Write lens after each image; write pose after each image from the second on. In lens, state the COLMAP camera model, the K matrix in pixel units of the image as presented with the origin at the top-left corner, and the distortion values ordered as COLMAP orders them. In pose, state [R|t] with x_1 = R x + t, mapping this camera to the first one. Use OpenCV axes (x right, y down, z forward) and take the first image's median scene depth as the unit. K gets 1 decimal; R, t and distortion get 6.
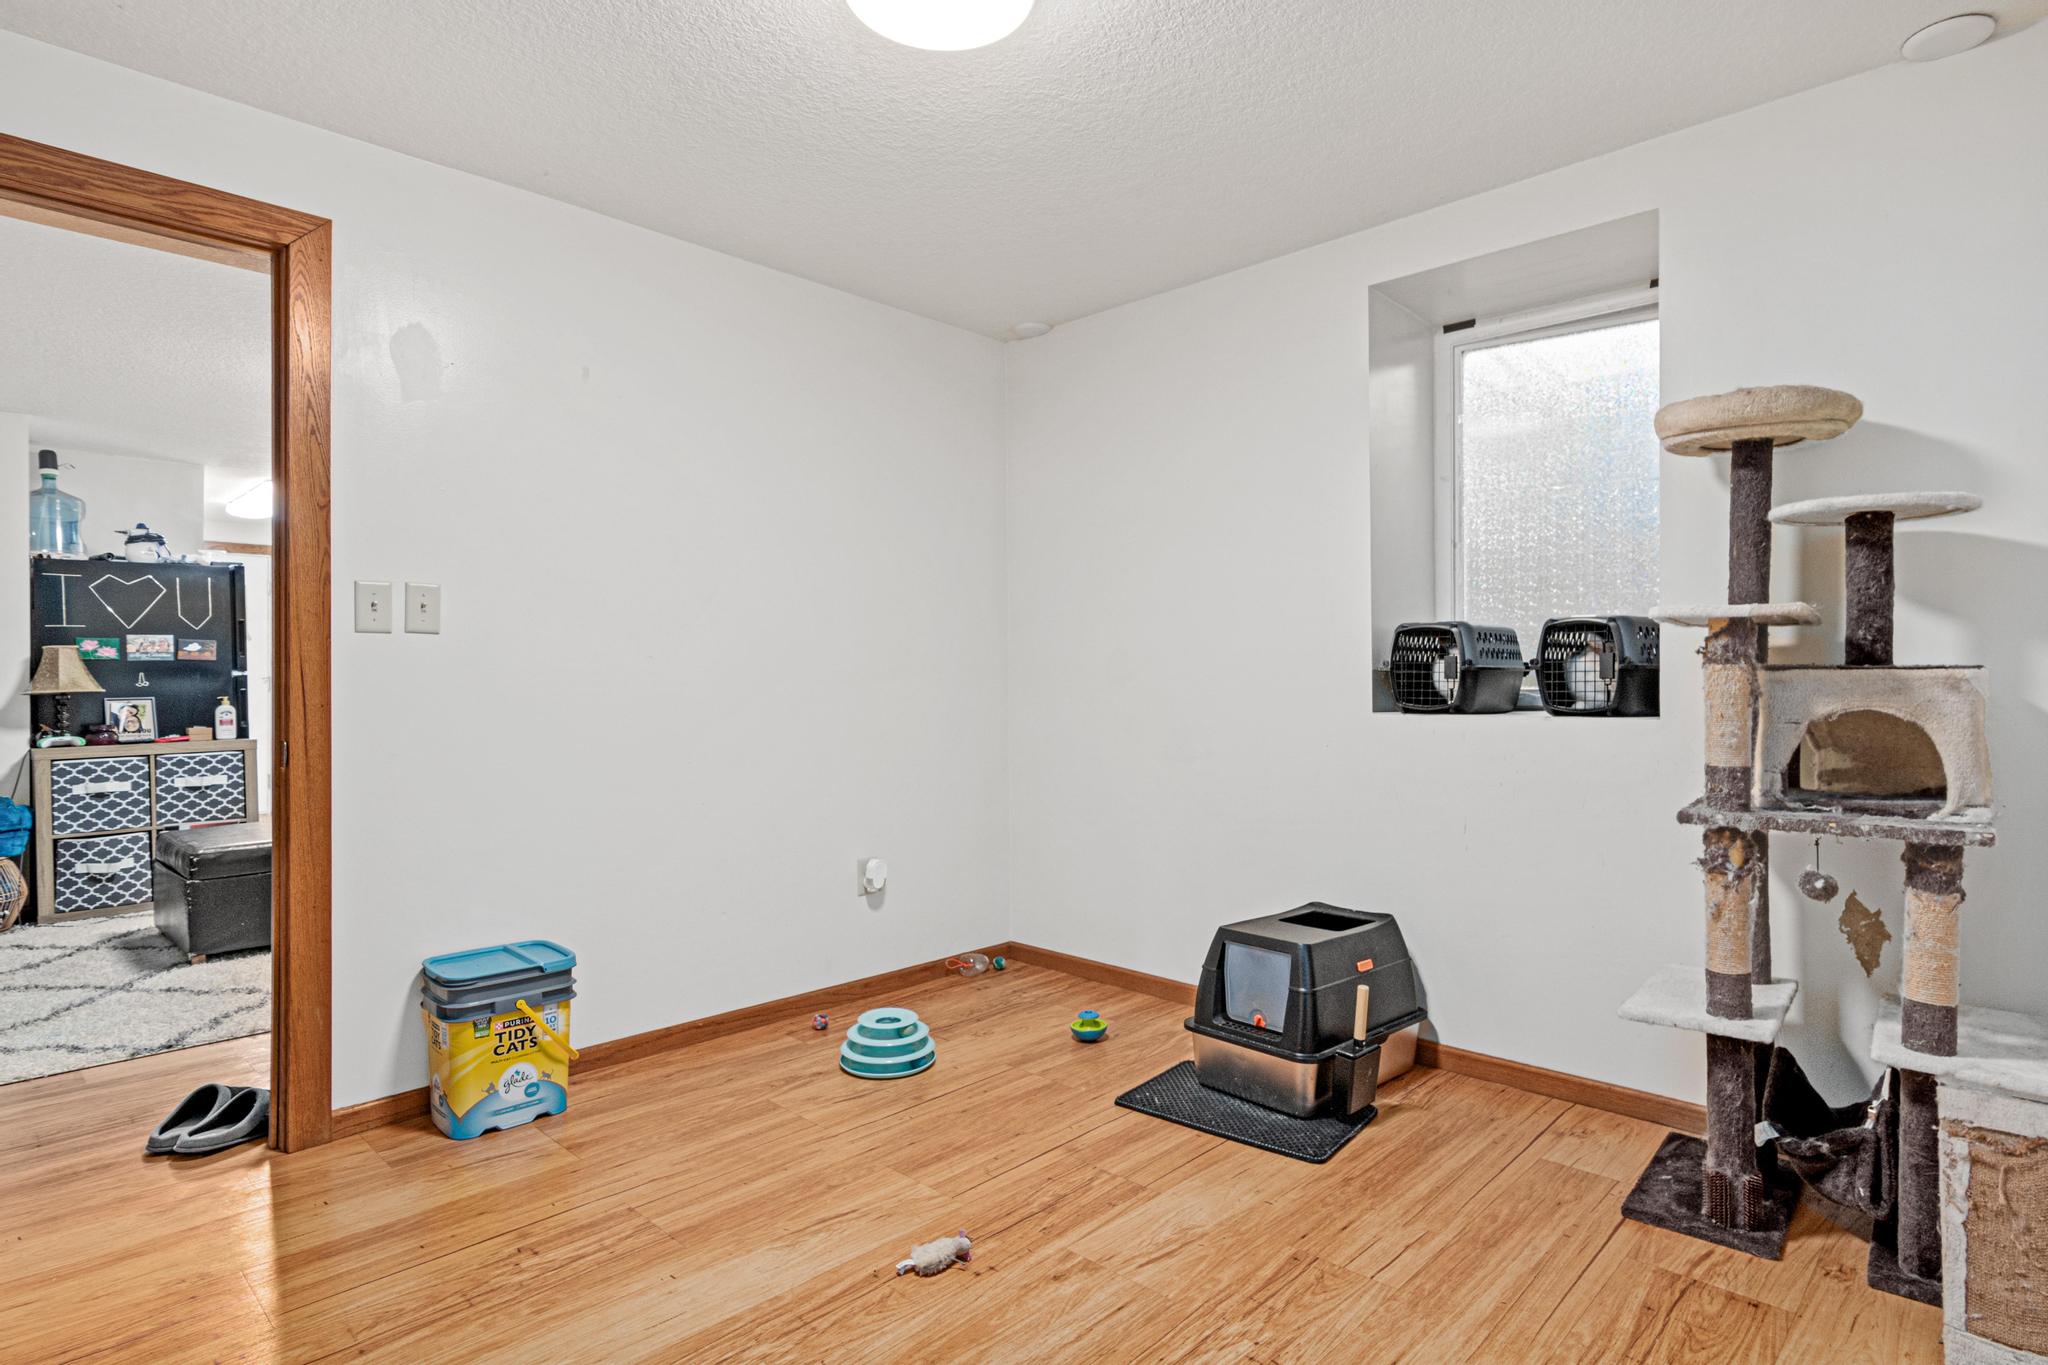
lens RADIAL K [[1064.4, 0, 1036.9], [0, 1064.4, 687.0], [0, 0, 1]] dist [0.000607, 0.002572]
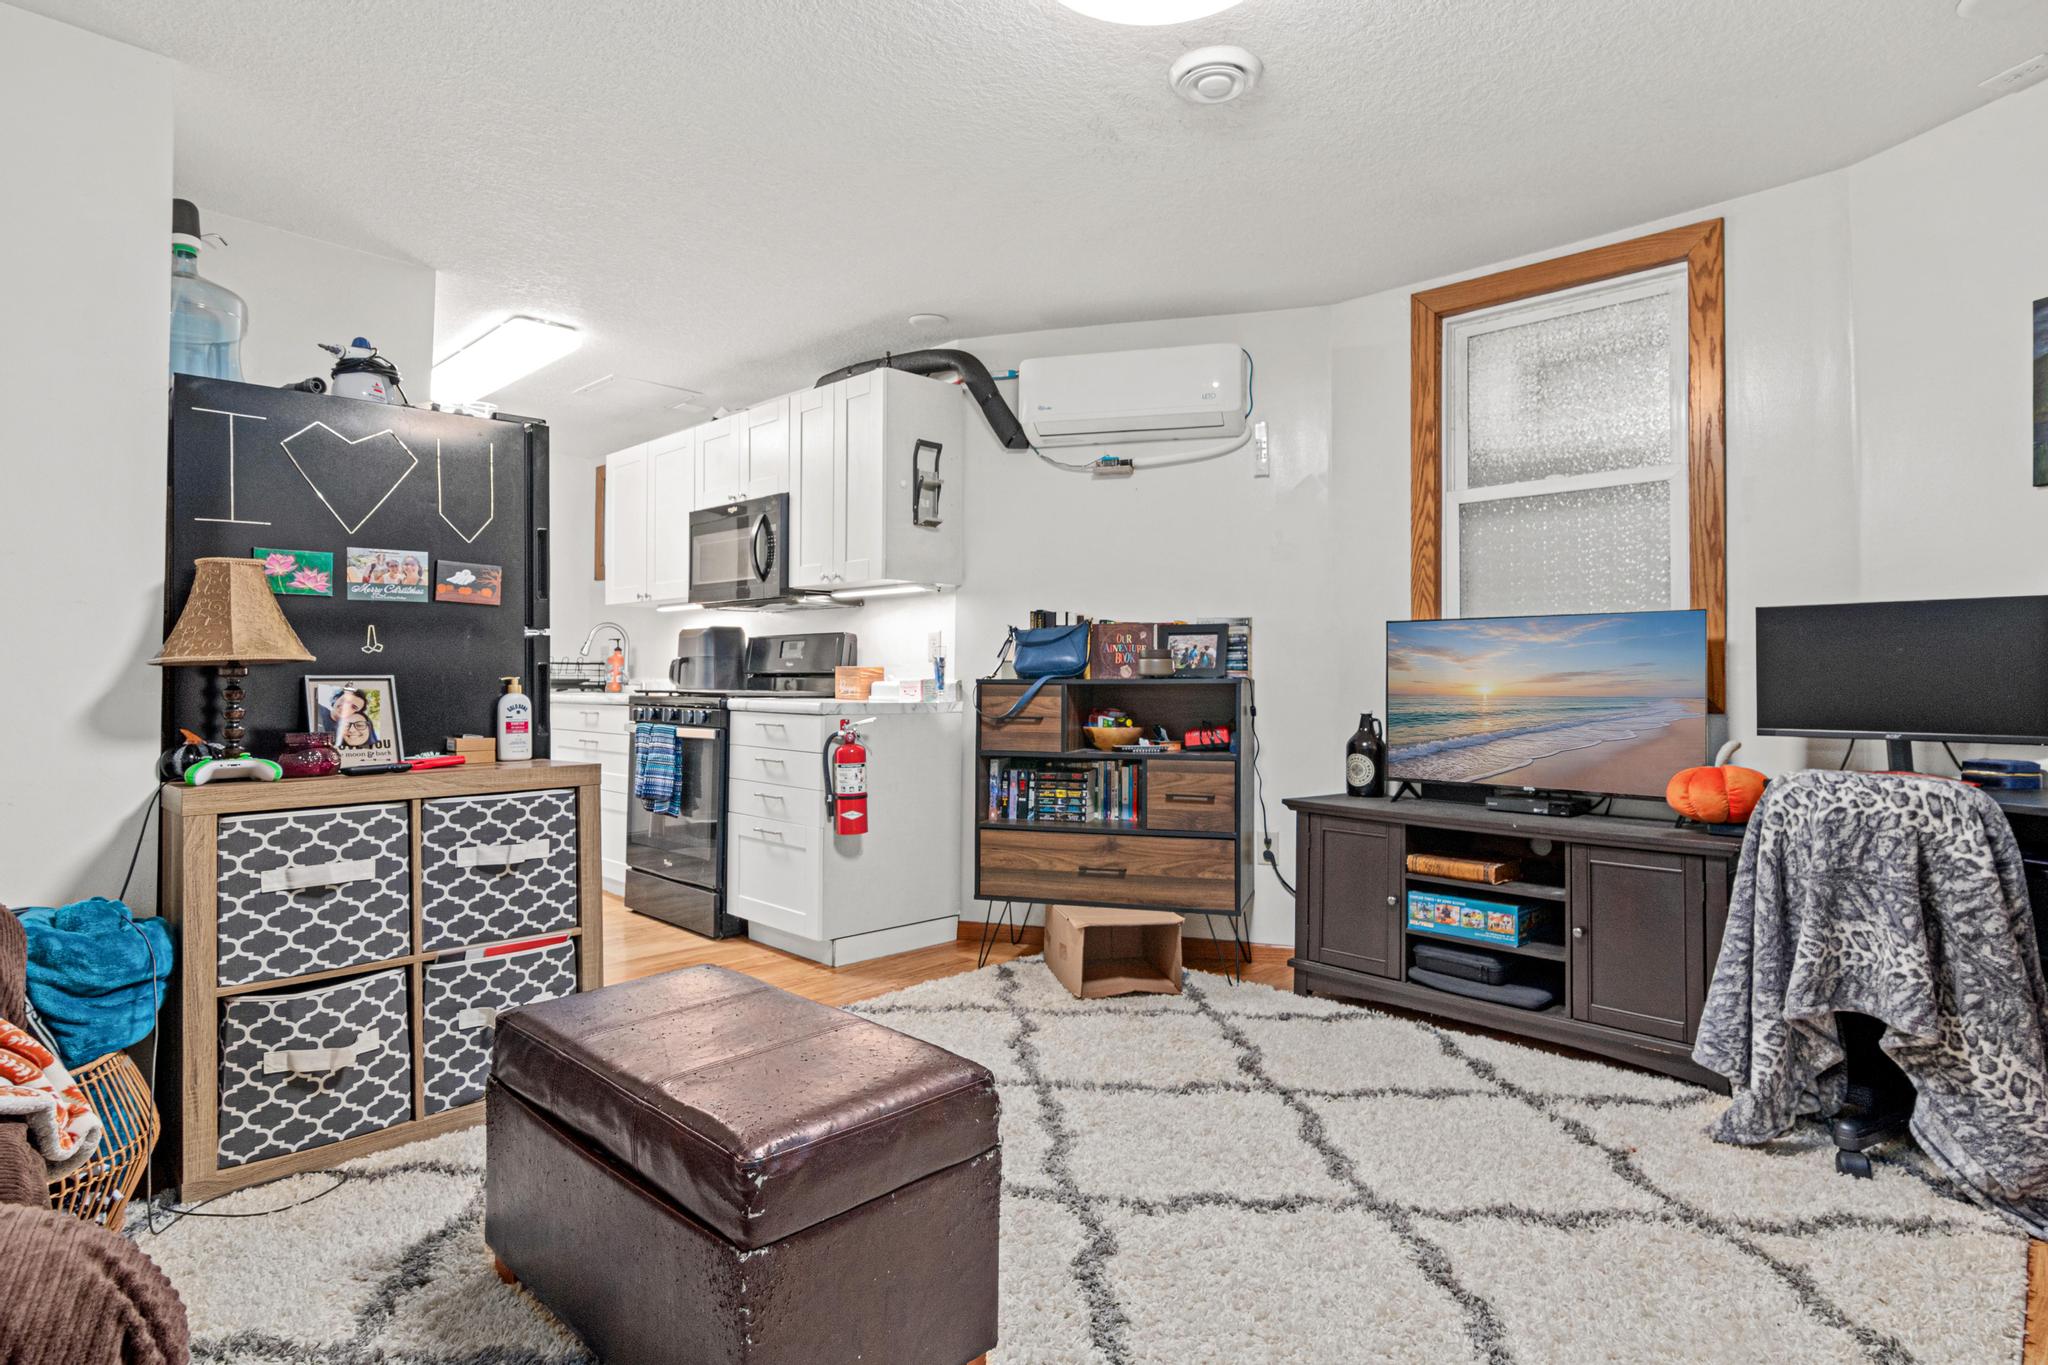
lens RADIAL K [[1064.4, 0, 1015.5], [0, 1064.4, 671.3], [0, 0, 1]] dist [0.000607, 0.002572]
pose [[0.999742, 0.011271, -0.019704, -0.560646], [-0.011553, 0.999832, -0.014263, 0.011856], [0.019540, 0.014487, 0.999704, 0.542140]]
